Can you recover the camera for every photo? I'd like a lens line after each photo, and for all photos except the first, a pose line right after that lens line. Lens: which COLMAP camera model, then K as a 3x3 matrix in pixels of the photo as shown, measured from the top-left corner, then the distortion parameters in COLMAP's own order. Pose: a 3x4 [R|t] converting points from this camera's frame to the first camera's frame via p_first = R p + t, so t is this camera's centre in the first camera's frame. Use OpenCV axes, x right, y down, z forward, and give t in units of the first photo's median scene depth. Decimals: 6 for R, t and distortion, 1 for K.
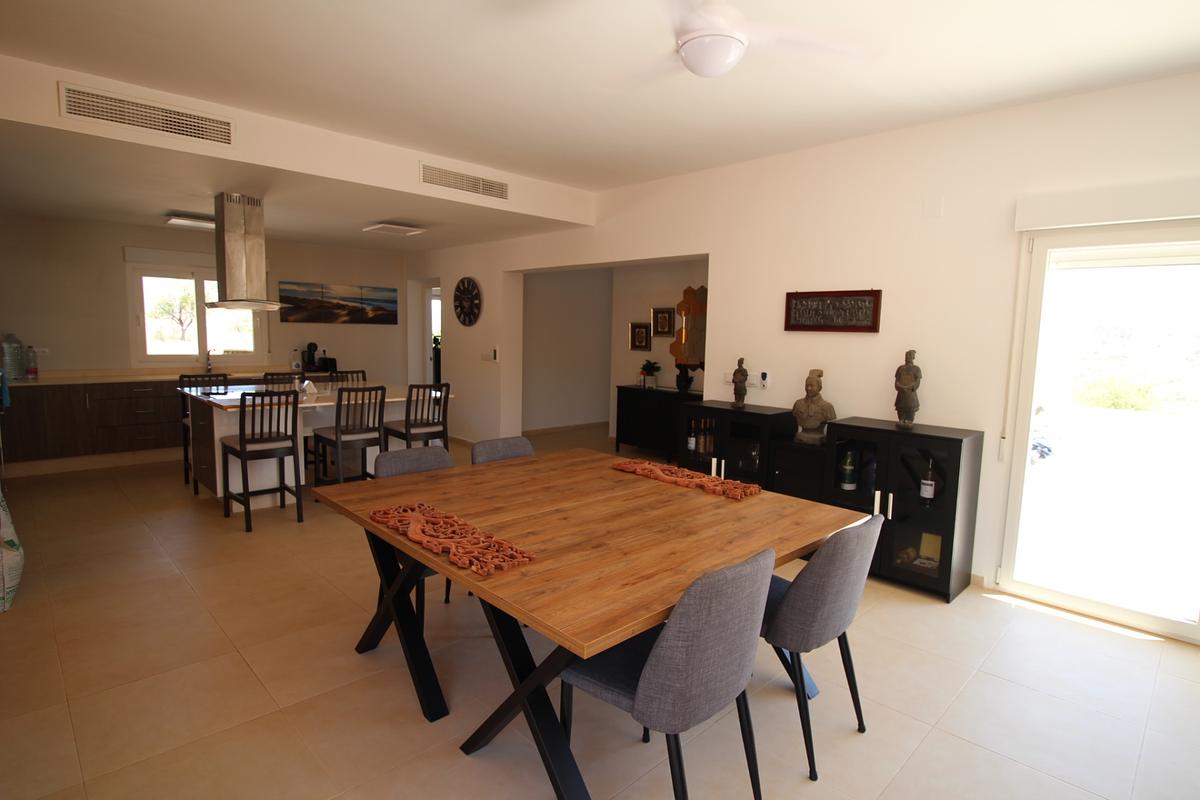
lens RADIAL K [[609.5, 0, 602.1], [0, 609.5, 400.7], [0, 0, 1]] dist [0.001654, -0.009143]
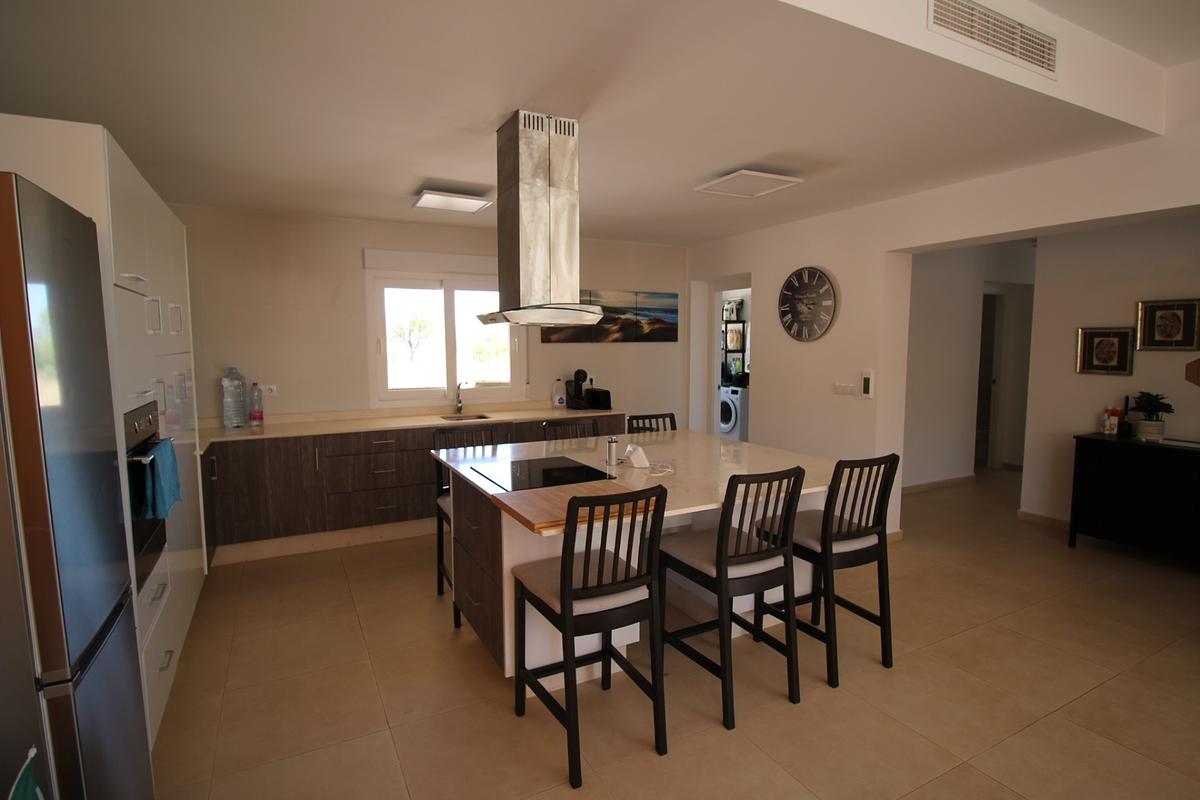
lens RADIAL K [[609.5, 0, 609.6], [0, 609.5, 399.3], [0, 0, 1]] dist [0.001654, -0.009143]
pose [[0.960014, -0.001004, -0.279951, -0.253191], [-0.005623, 0.999723, -0.022868, -0.045762], [0.279897, 0.023528, 0.959742, 0.326748]]
